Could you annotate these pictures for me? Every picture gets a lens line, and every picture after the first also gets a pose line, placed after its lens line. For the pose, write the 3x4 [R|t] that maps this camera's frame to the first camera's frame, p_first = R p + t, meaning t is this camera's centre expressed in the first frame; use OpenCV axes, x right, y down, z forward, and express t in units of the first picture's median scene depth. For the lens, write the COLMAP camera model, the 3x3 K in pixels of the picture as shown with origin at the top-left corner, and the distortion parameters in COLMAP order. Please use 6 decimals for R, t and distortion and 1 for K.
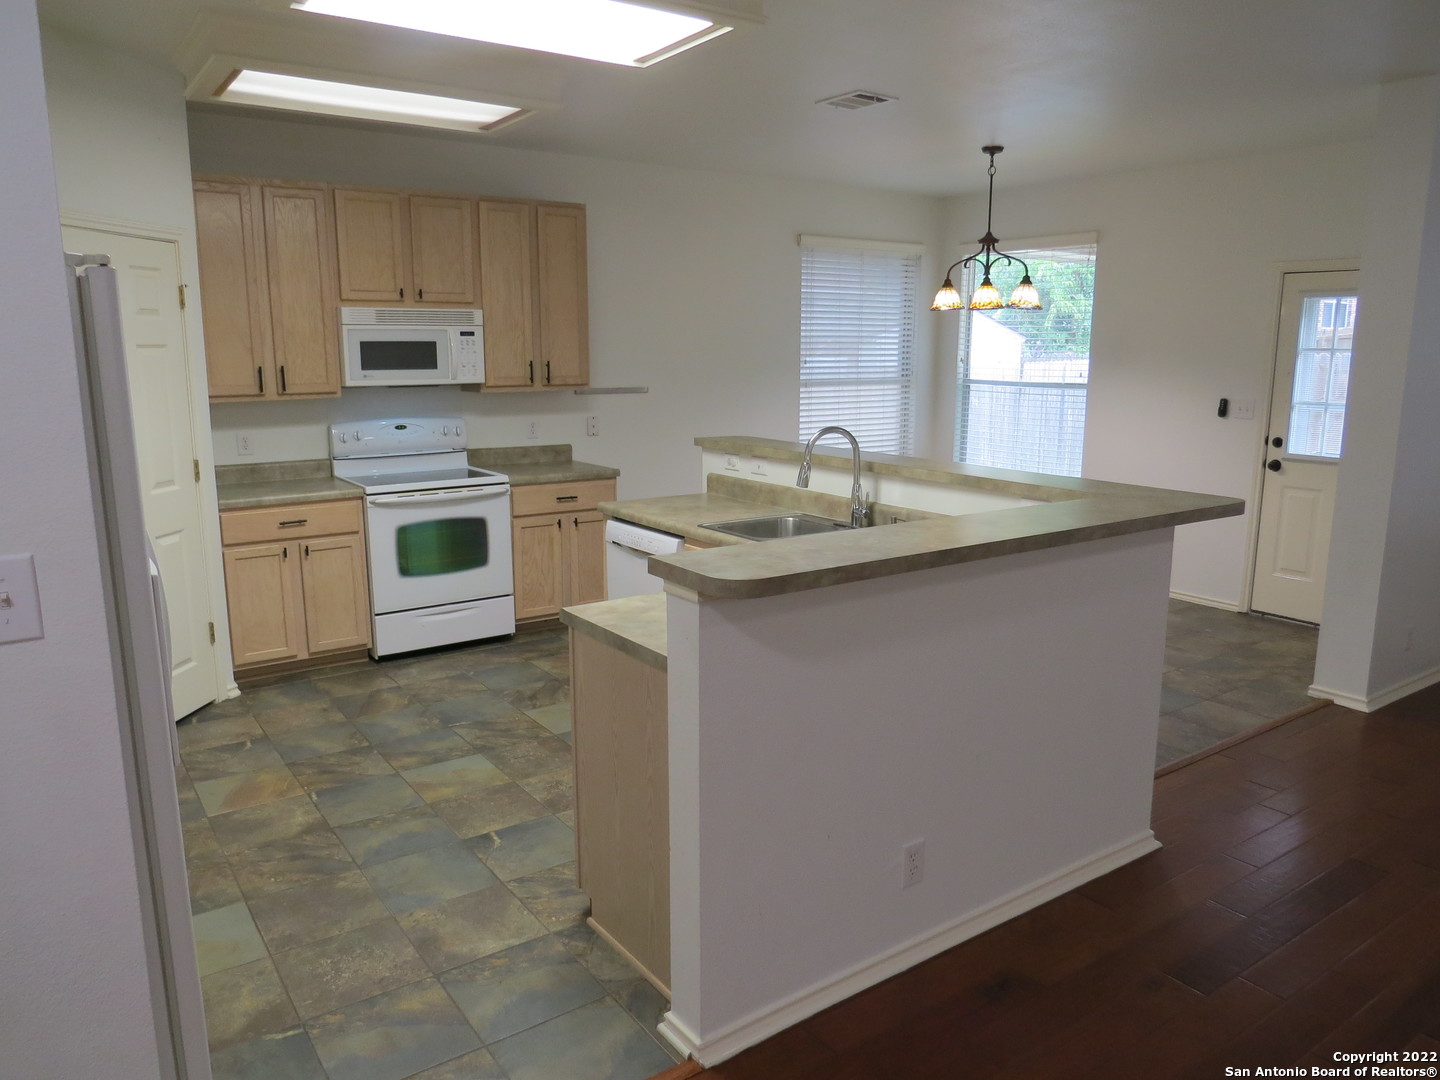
lens RADIAL K [[1035.6, 0, 720.0], [0, 1035.6, 540.0], [0, 0, 1]] dist [-0.023827, 0.008226]
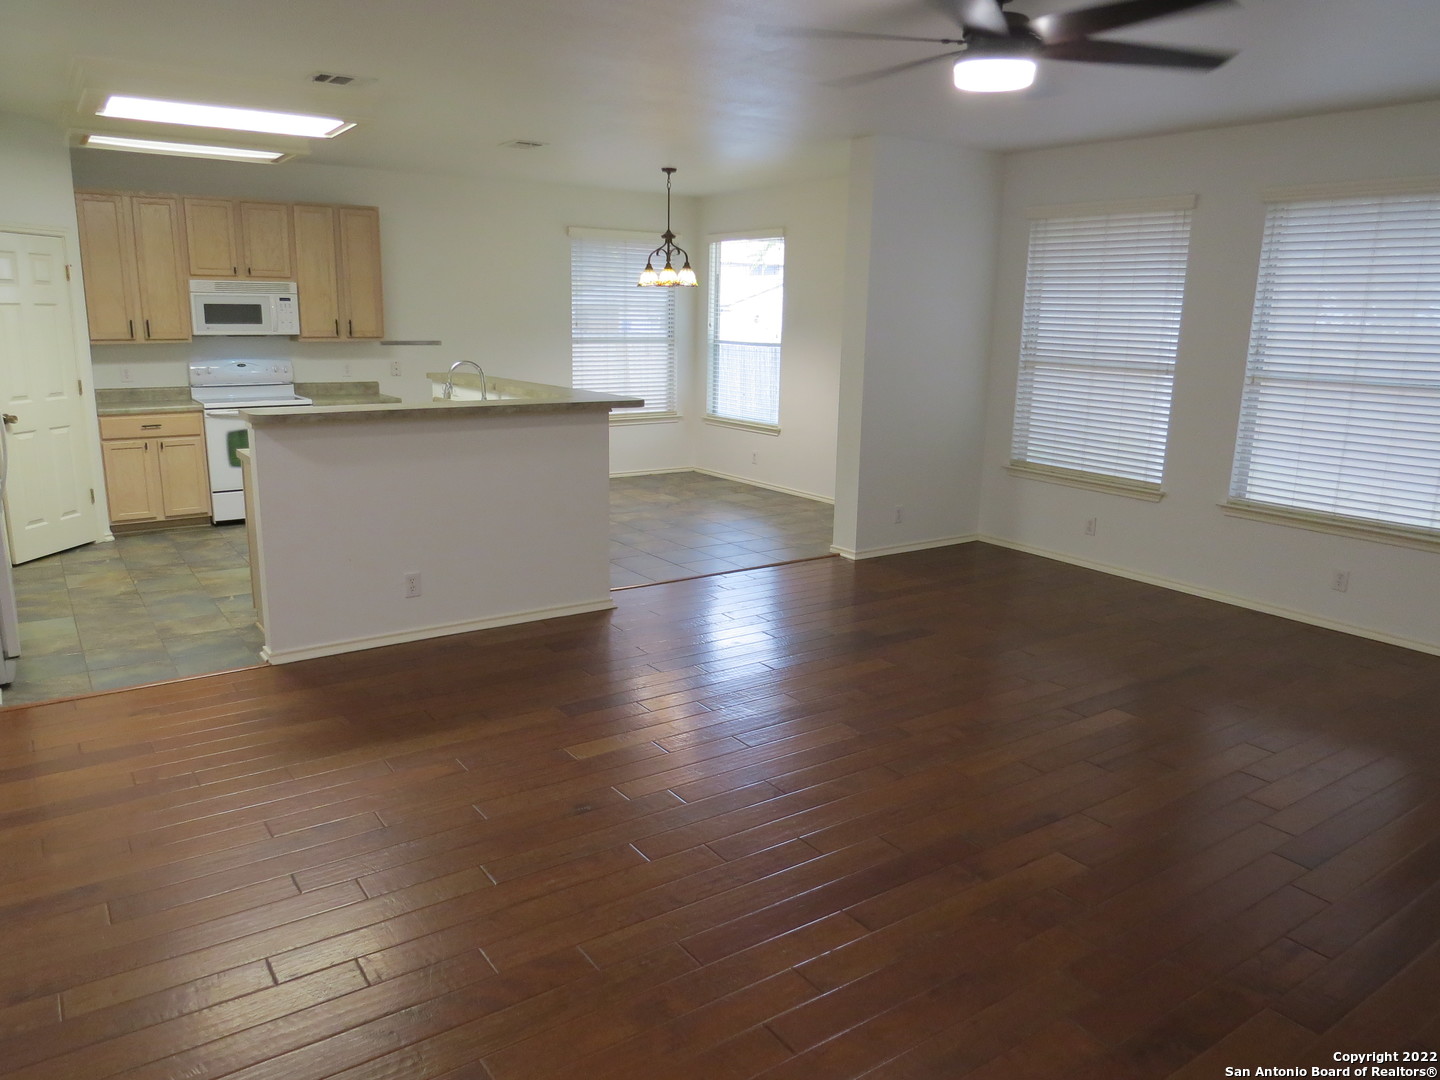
lens RADIAL K [[1035.6, 0, 720.0], [0, 1035.6, 540.0], [0, 0, 1]] dist [-0.023827, 0.008226]
pose [[0.999886, 0.014929, -0.002391, 0.384409], [-0.014854, 0.999470, 0.028970, 0.086341], [0.002822, -0.028932, 0.999577, -0.451040]]
